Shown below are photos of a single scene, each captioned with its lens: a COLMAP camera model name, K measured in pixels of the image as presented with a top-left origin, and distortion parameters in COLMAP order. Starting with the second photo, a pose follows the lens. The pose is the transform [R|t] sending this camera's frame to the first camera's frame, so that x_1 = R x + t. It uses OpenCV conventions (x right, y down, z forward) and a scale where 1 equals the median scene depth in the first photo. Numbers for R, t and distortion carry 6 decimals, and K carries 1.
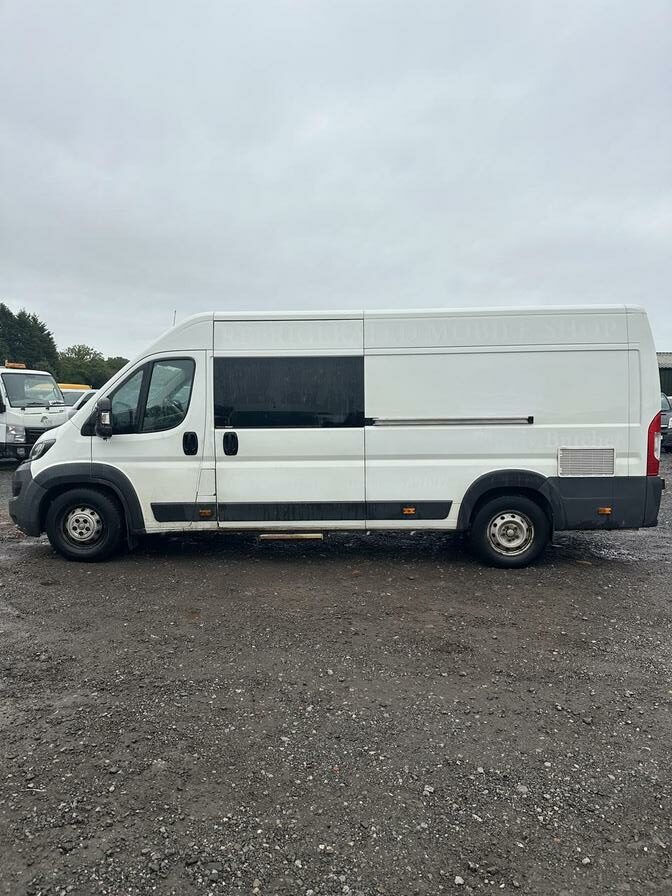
lens RADIAL K [[638.3, 0, 332.5], [0, 638.3, 442.9], [0, 0, 1]] dist [0.017068, -0.019025]
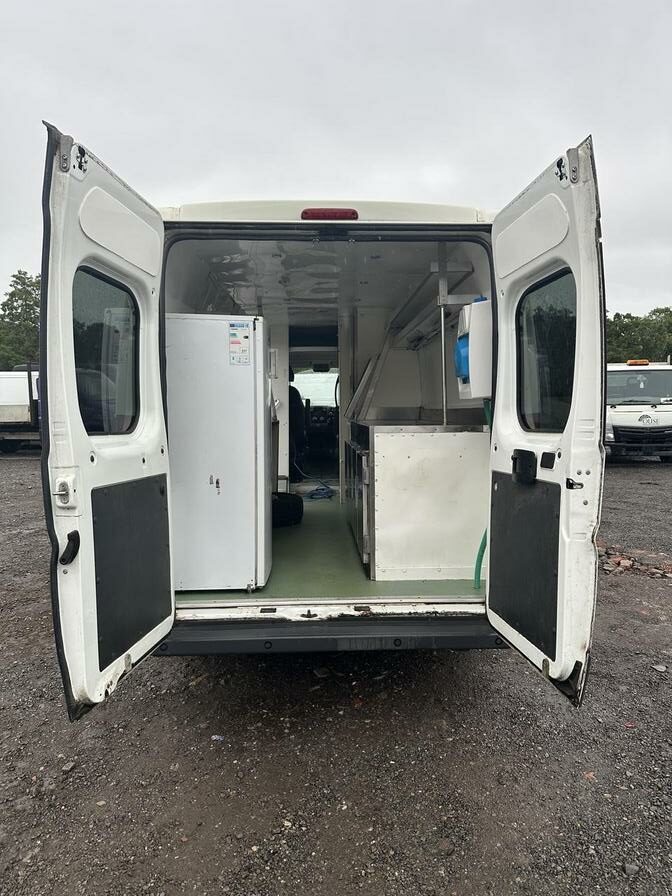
lens RADIAL K [[638.3, 0, 336.5], [0, 638.3, 446.5], [0, 0, 1]] dist [0.017068, -0.019025]
pose [[0.078243, 0.069092, -0.994537, 0.978361], [-0.061073, 0.996054, 0.064393, -0.058510], [0.995062, 0.055701, 0.082154, 0.989598]]
